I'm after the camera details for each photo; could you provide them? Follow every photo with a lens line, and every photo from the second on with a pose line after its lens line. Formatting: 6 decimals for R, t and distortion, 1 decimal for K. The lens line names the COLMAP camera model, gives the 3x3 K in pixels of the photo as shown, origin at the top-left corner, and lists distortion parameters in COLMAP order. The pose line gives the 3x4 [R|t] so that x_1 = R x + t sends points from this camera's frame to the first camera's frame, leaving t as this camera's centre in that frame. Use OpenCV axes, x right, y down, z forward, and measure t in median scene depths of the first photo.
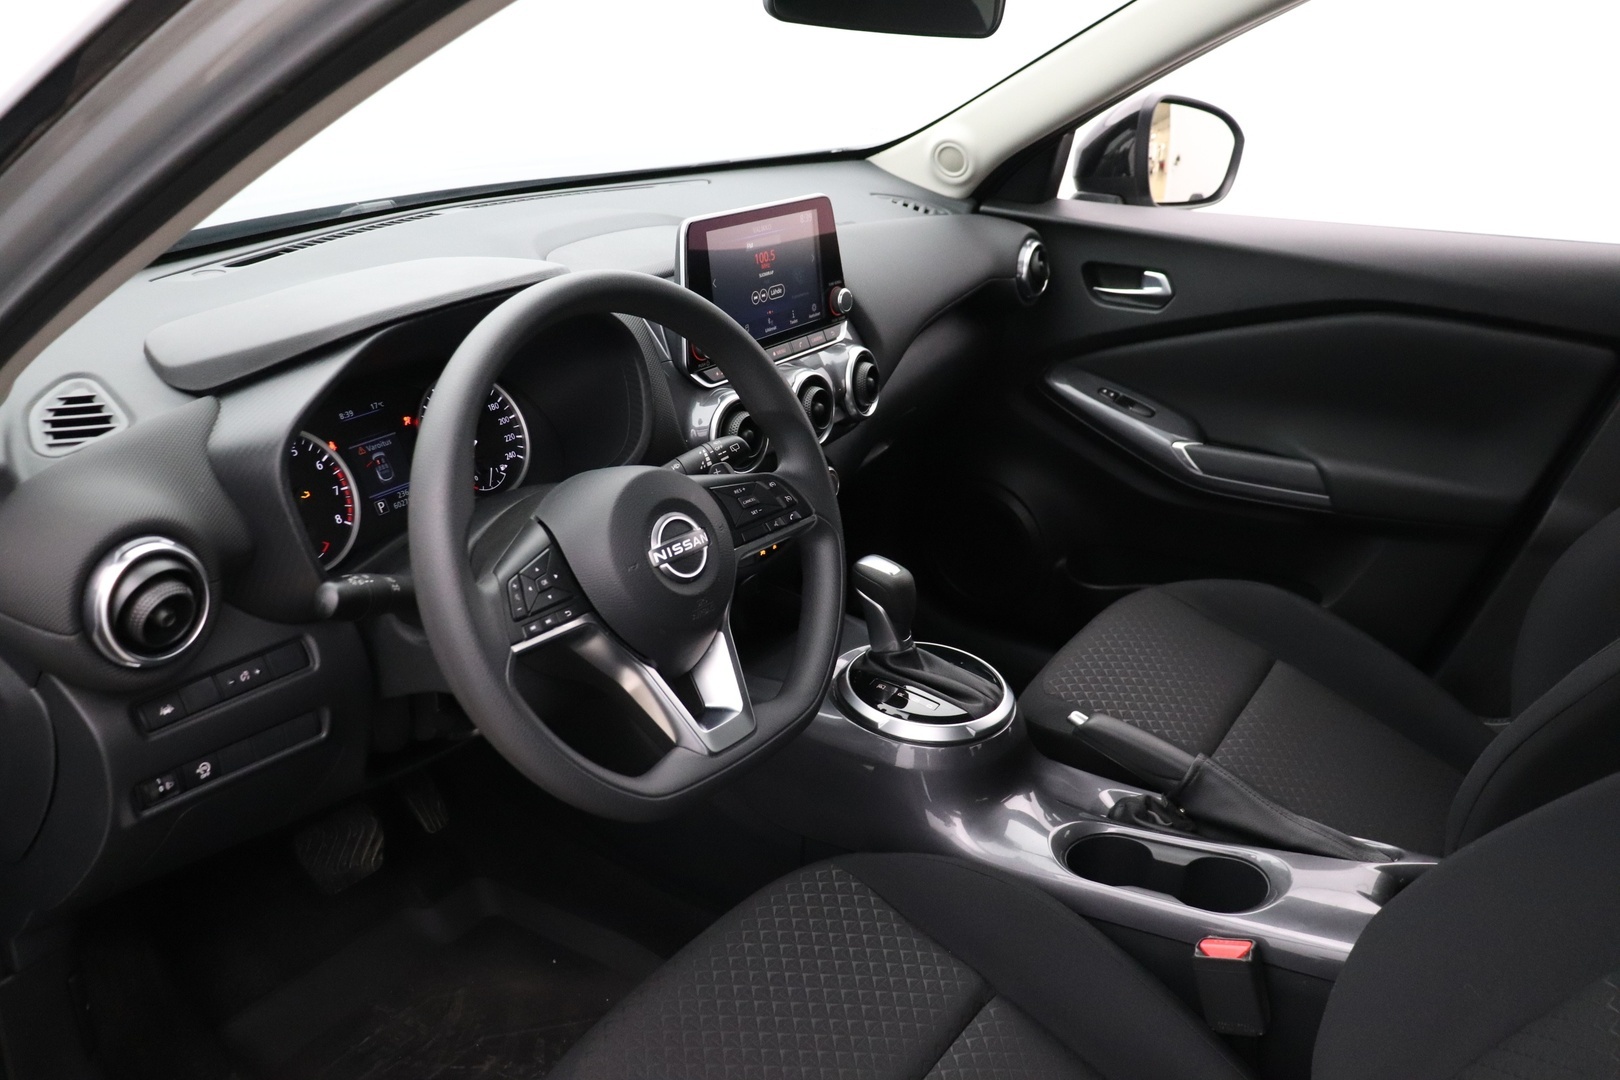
lens RADIAL K [[1345.8, 0, 810.0], [0, 1345.8, 540.0], [0, 0, 1]] dist [-0.151294, 0.118743]
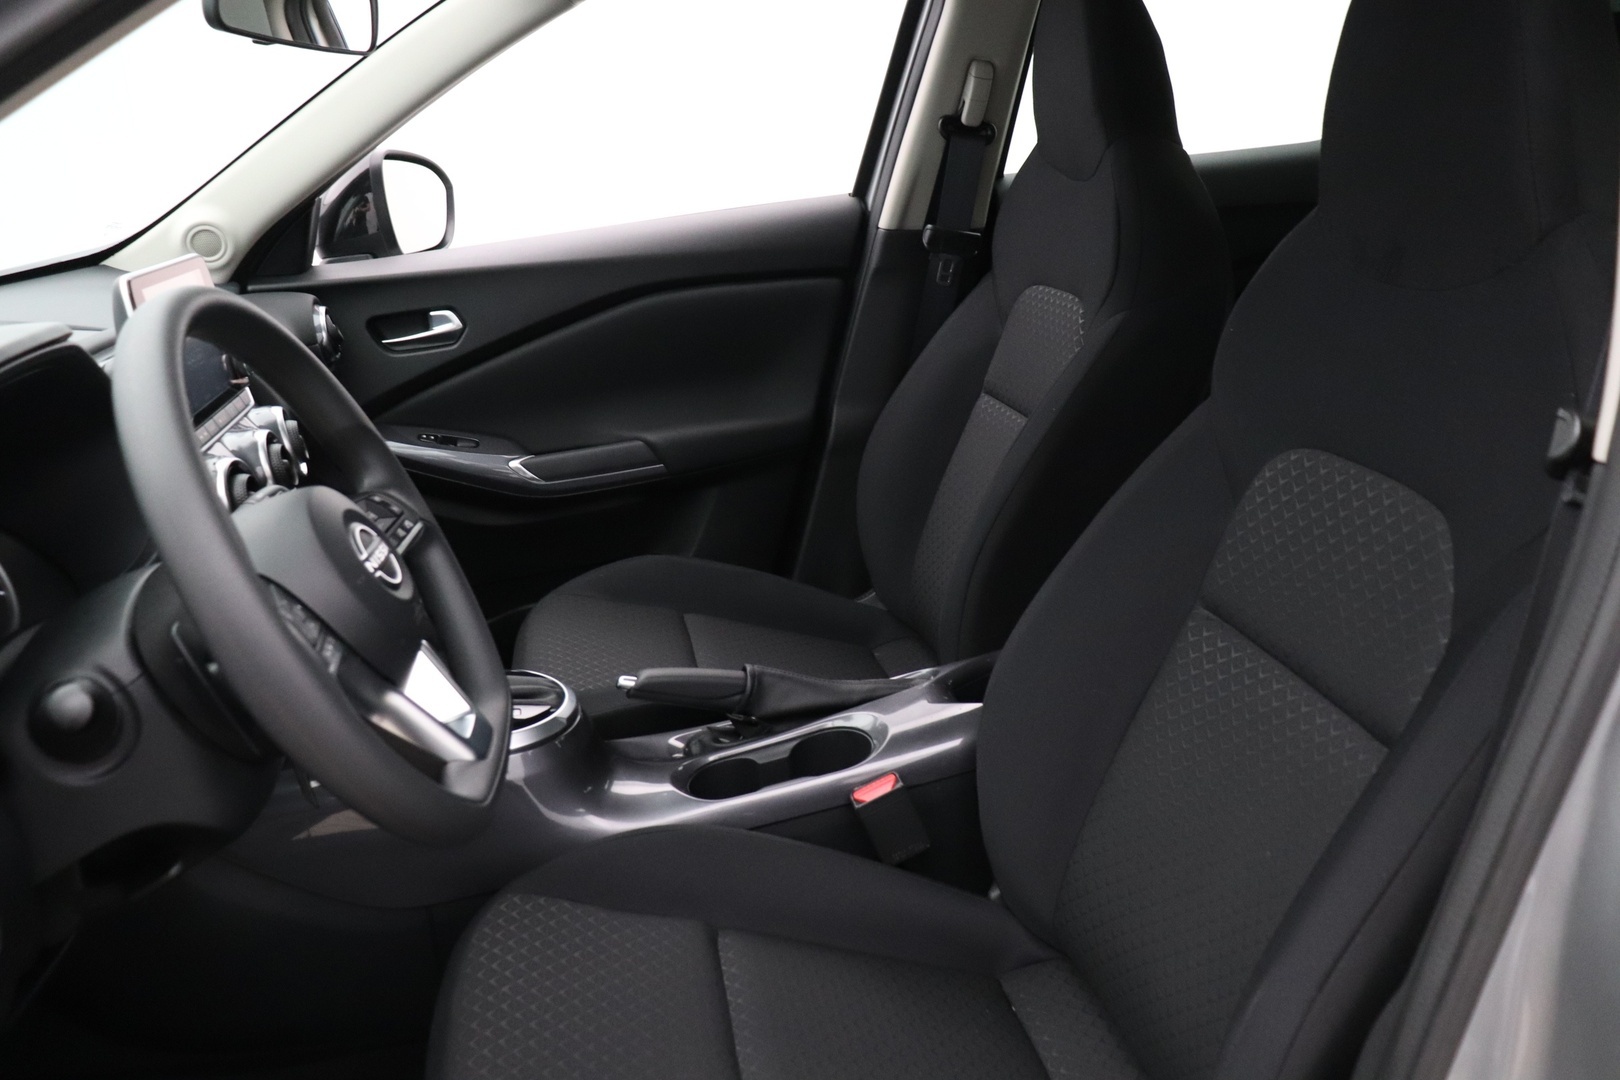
lens RADIAL K [[1345.8, 0, 810.0], [0, 1345.8, 540.0], [0, 0, 1]] dist [-0.151294, 0.118743]
pose [[0.712497, -0.284149, 0.641567, -0.249270], [0.347704, 0.937158, 0.028920, 0.035991], [-0.609467, 0.202470, 0.766522, 0.067781]]
